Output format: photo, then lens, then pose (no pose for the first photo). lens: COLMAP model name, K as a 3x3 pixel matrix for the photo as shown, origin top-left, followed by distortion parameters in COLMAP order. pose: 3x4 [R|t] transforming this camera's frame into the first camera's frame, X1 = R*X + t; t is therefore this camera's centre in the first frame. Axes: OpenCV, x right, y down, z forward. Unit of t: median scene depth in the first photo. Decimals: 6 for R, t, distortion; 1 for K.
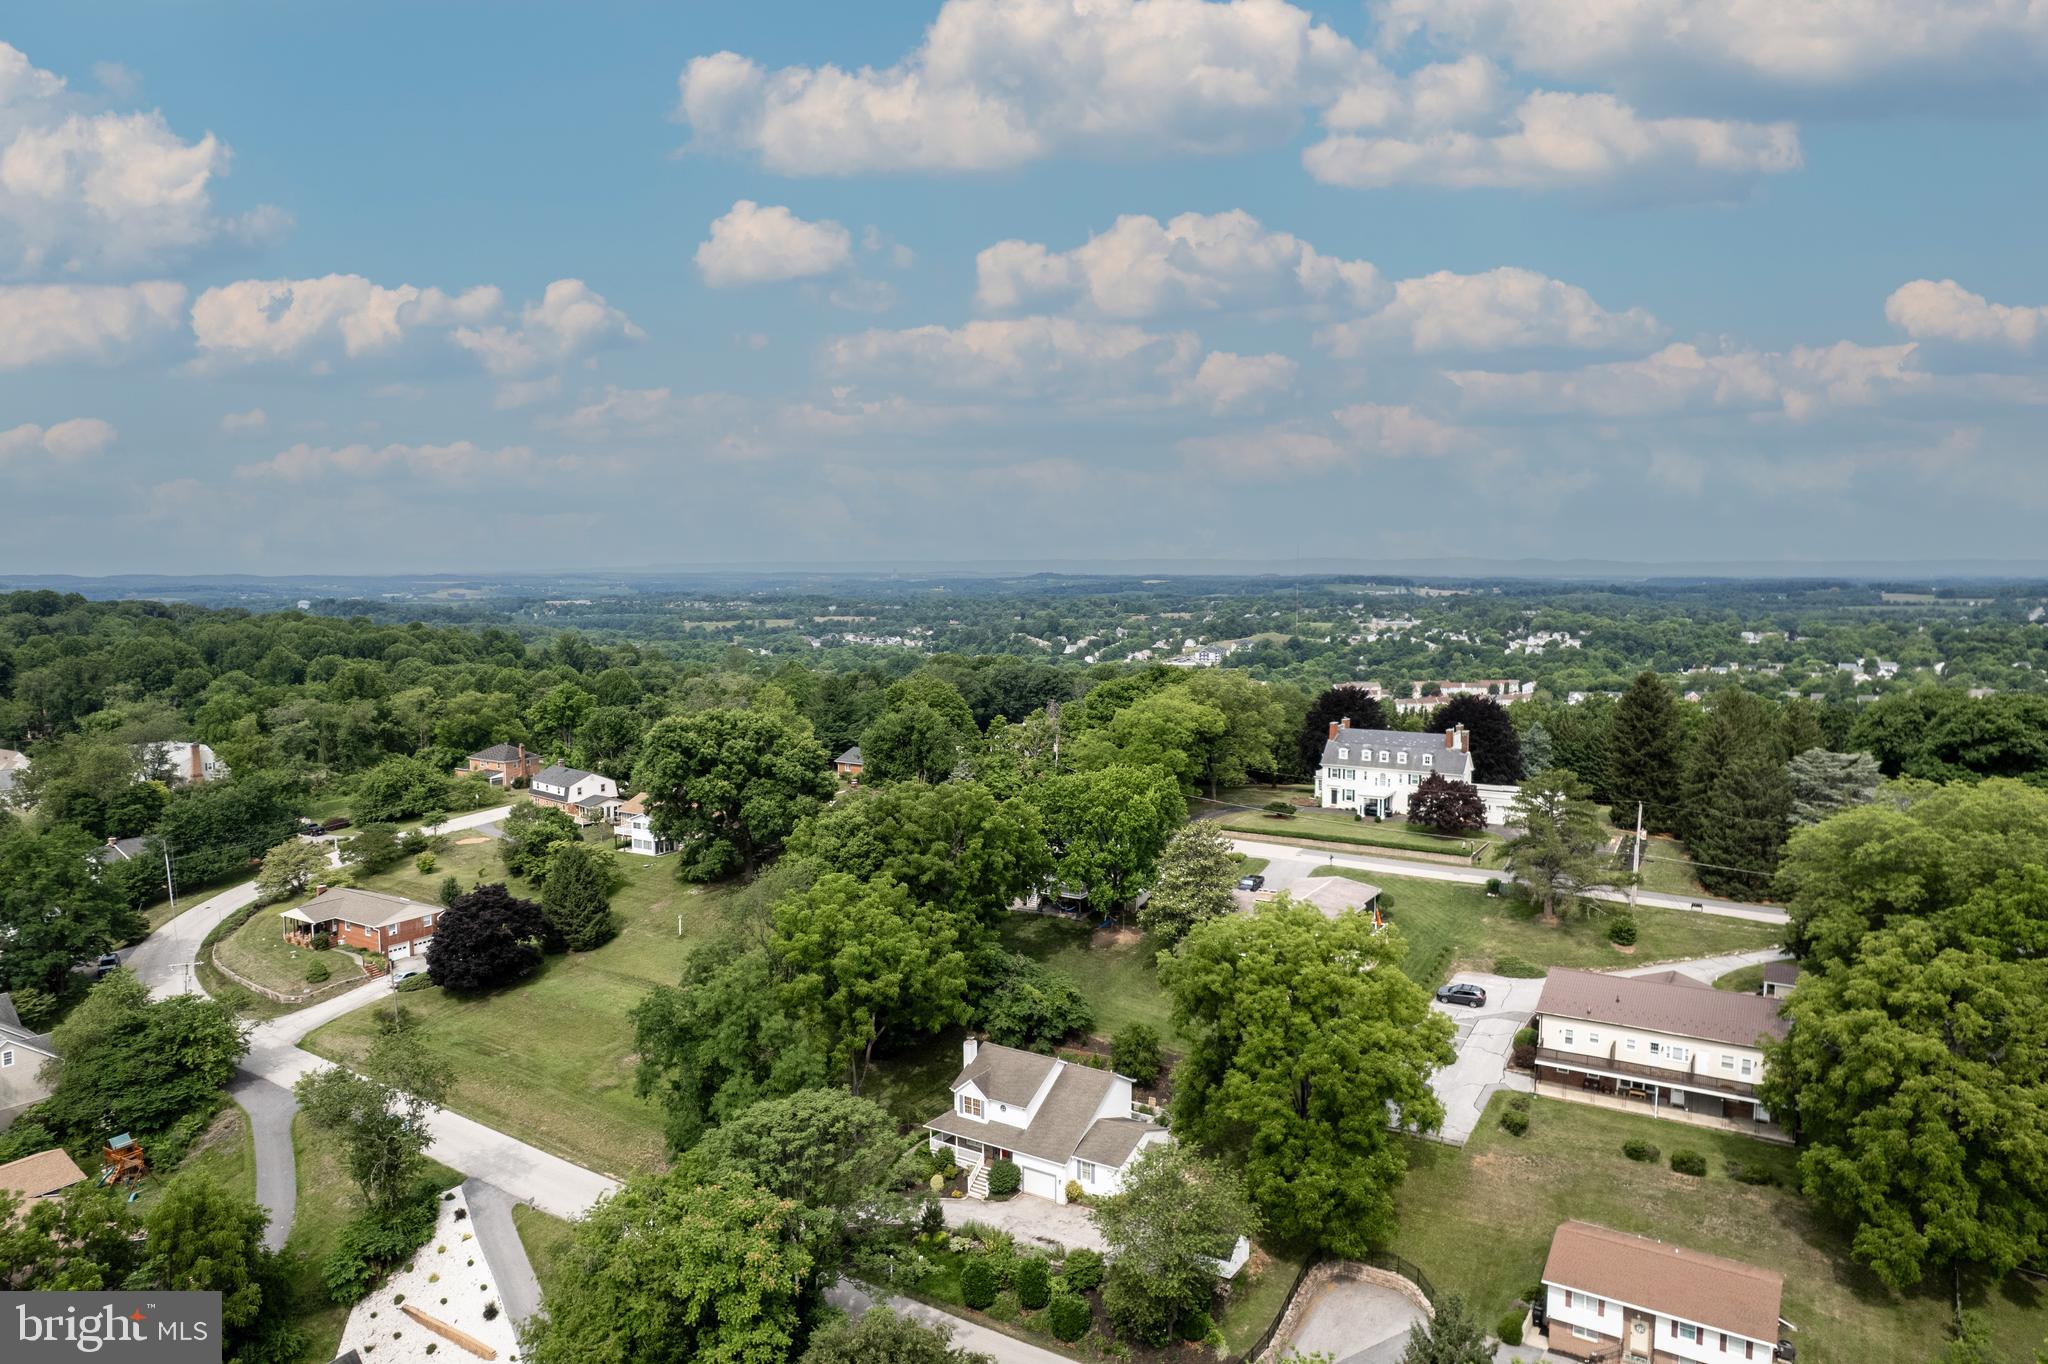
lens RADIAL K [[1322.7, 0, 1013.9], [0, 1322.7, 690.0], [0, 0, 1]] dist [-0.049262, 0.002153]
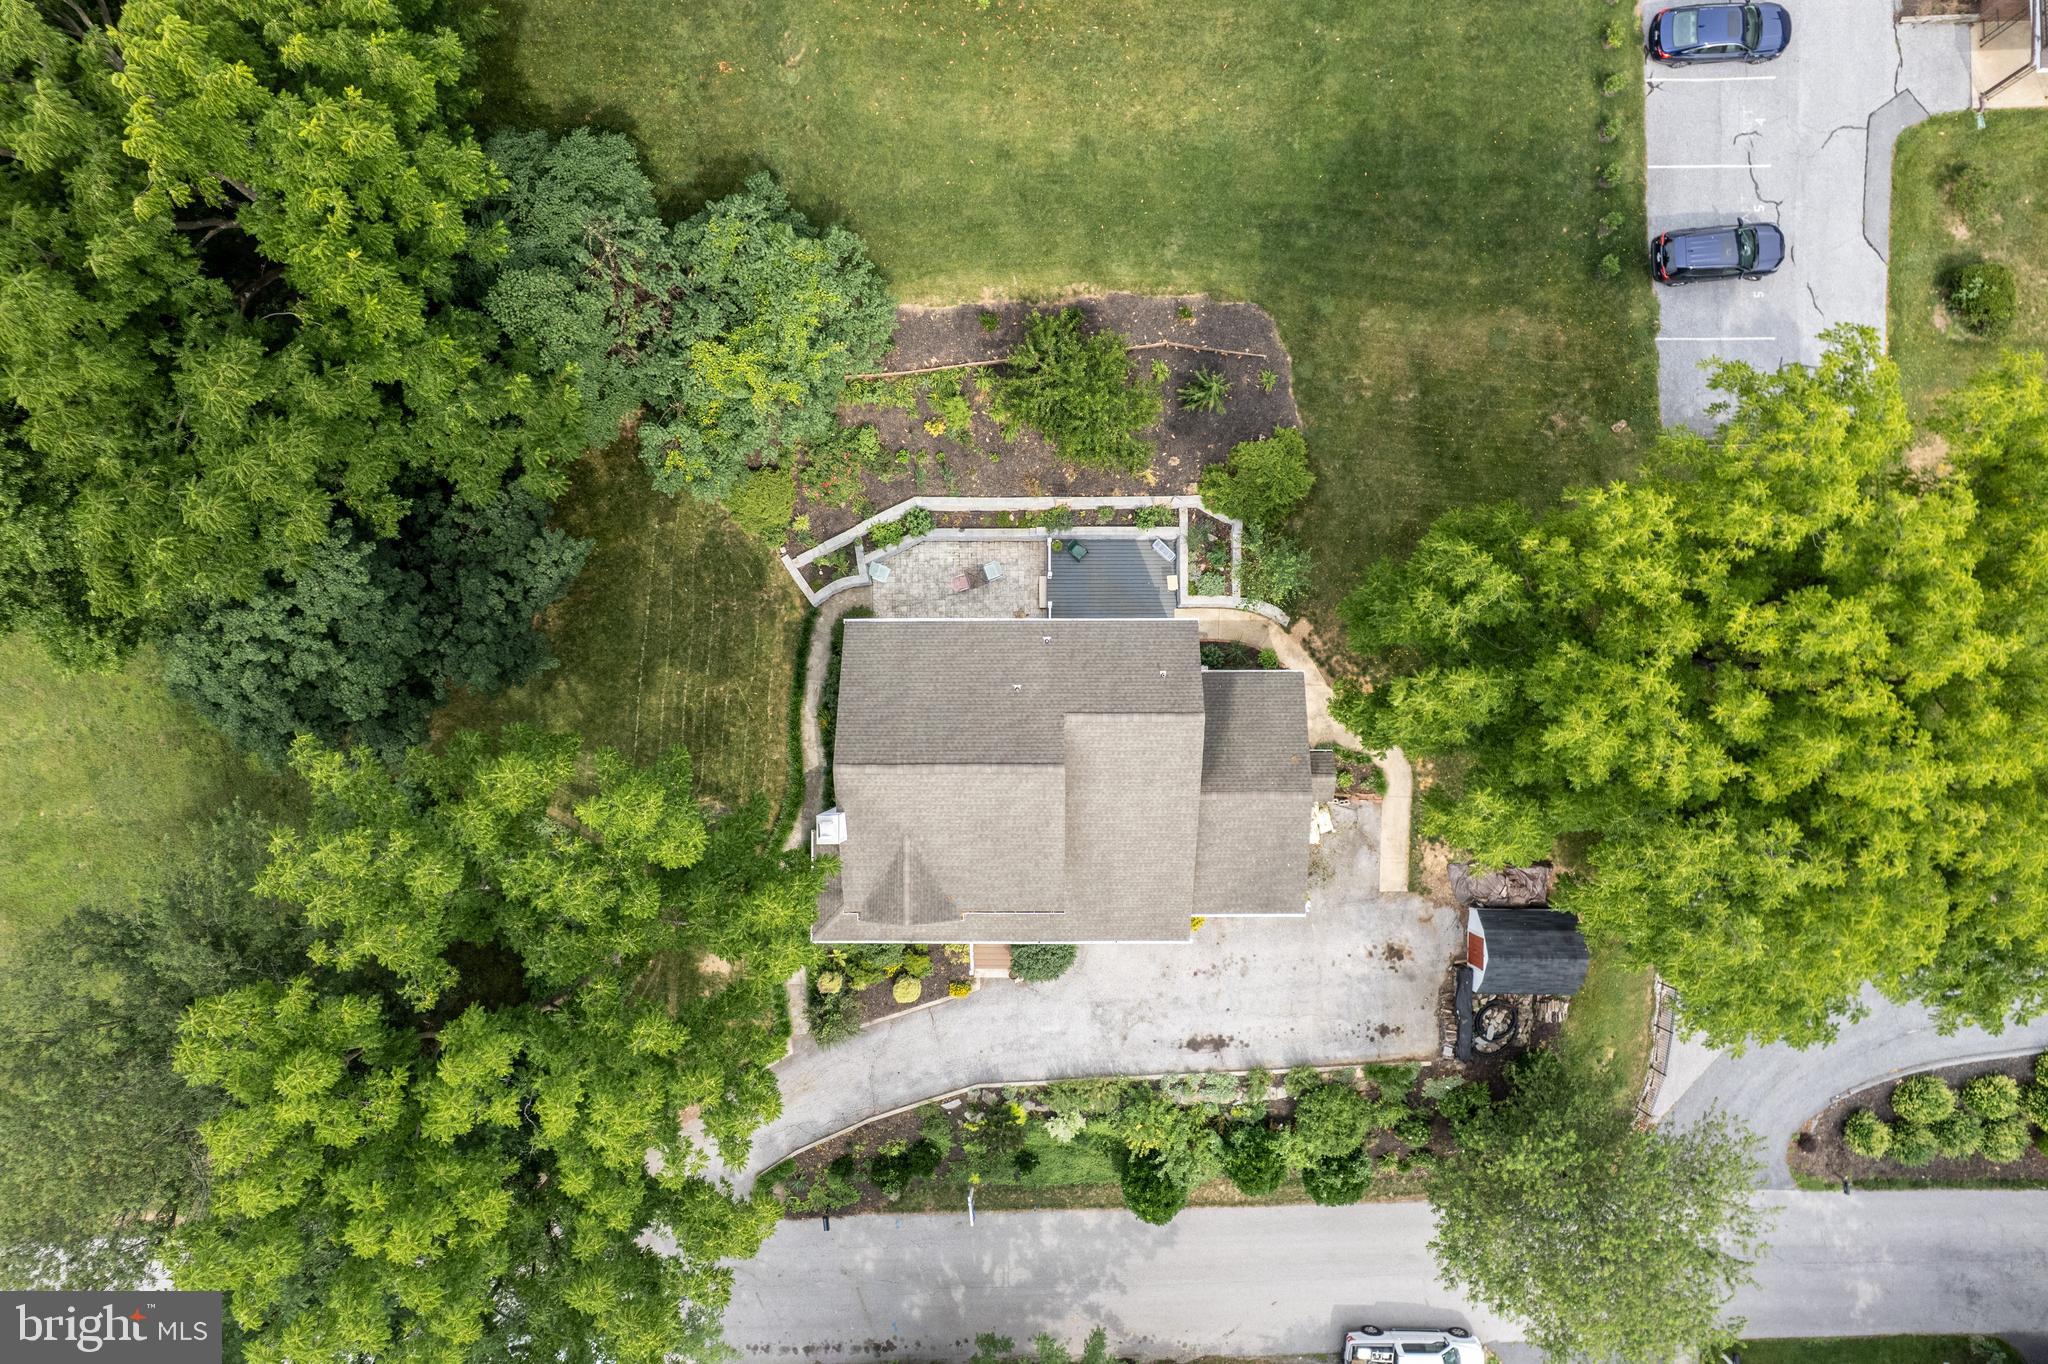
lens RADIAL K [[1303.0, 0, 1028.8], [0, 1303.0, 688.8], [0, 0, 1]] dist [-0.053642, 0.035323]
pose [[0.835157, -0.550002, 0.003150, 0.024002], [0.060669, 0.097814, 0.993354, -0.066851], [-0.546655, -0.829416, 0.115058, 0.636086]]
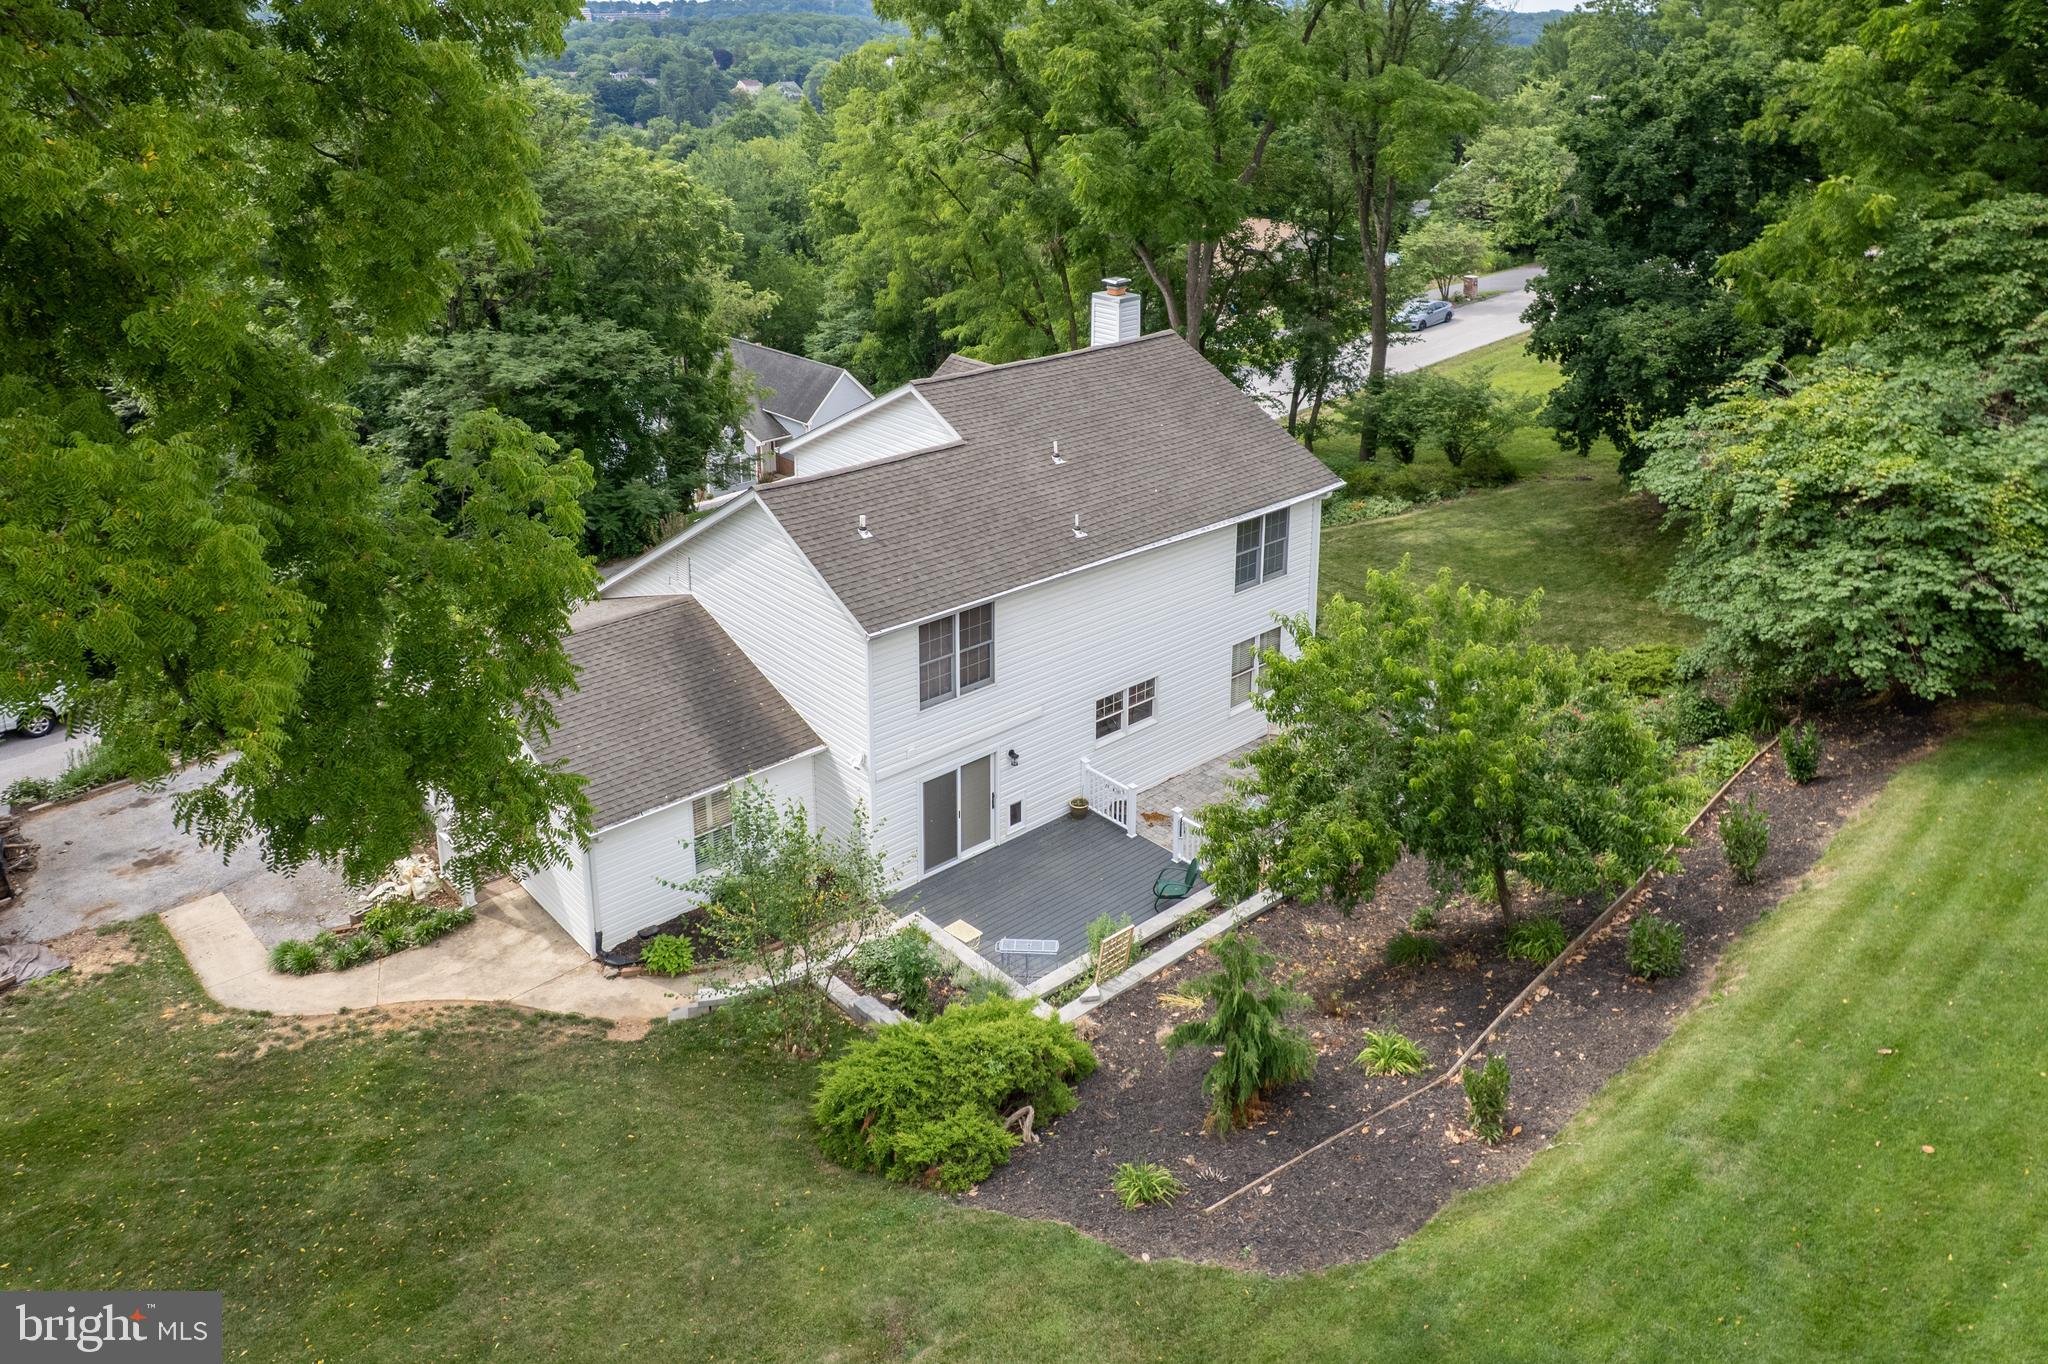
lens RADIAL K [[1514.7, 0, 1026.4], [0, 1514.7, 403.6], [0, 0, 1]] dist [-0.038526, 0.006359]
pose [[-0.266542, 0.238879, -0.933752, 0.184111], [-0.091497, 0.958153, 0.271240, 0.135499], [0.959470, 0.157733, -0.233532, 0.702823]]
